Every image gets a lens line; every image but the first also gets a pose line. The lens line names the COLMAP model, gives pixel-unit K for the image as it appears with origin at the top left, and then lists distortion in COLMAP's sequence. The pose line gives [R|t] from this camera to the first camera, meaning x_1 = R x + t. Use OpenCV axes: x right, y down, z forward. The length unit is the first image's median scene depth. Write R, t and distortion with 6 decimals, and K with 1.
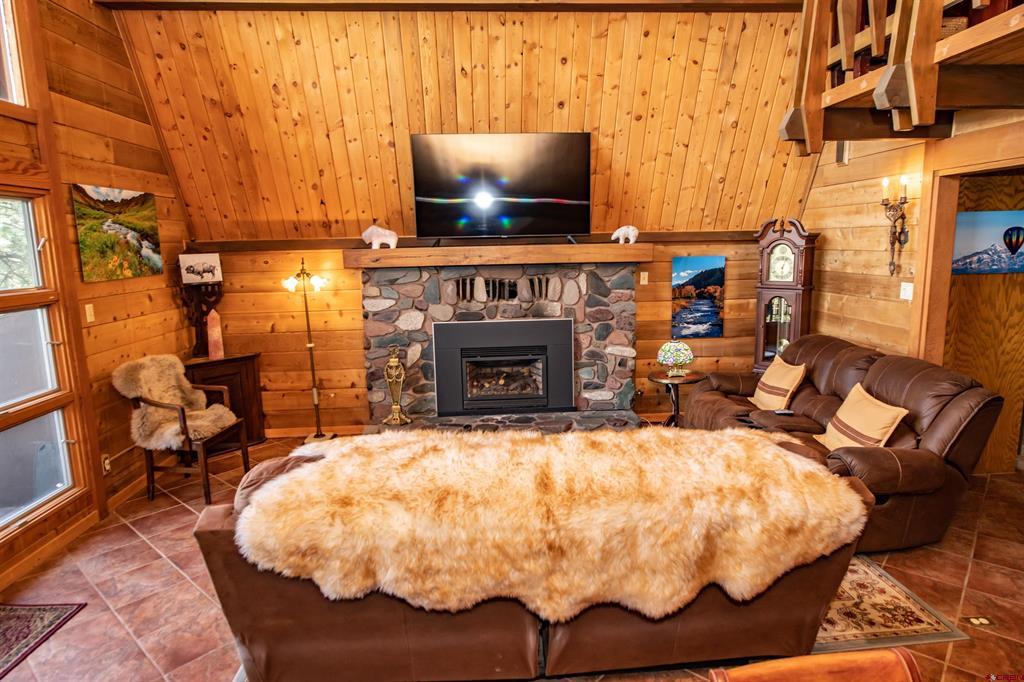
lens RADIAL K [[602.2, 0, 513.0], [0, 602.2, 342.0], [0, 0, 1]] dist [0.001790, -0.000943]
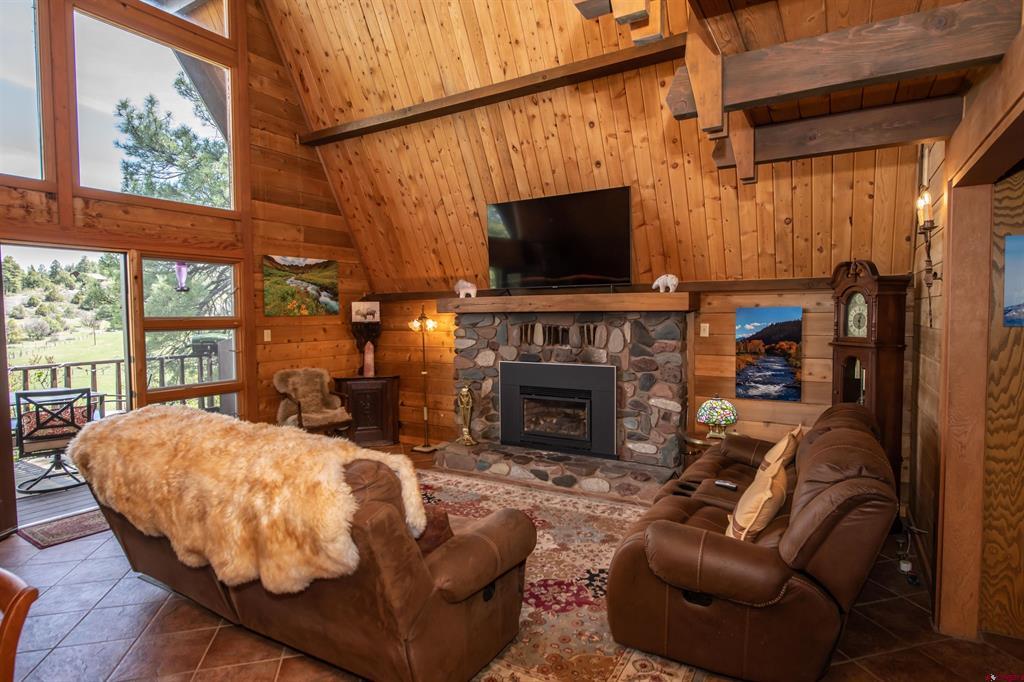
lens RADIAL K [[544.6, 0, 512.2], [0, 544.6, 339.5], [0, 0, 1]] dist [0.001357, 0.000066]
pose [[0.822918, 0.041132, -0.566669, 0.483585], [-0.101781, 0.991914, -0.075809, 0.003671], [0.558969, 0.120060, 0.820451, 0.148989]]
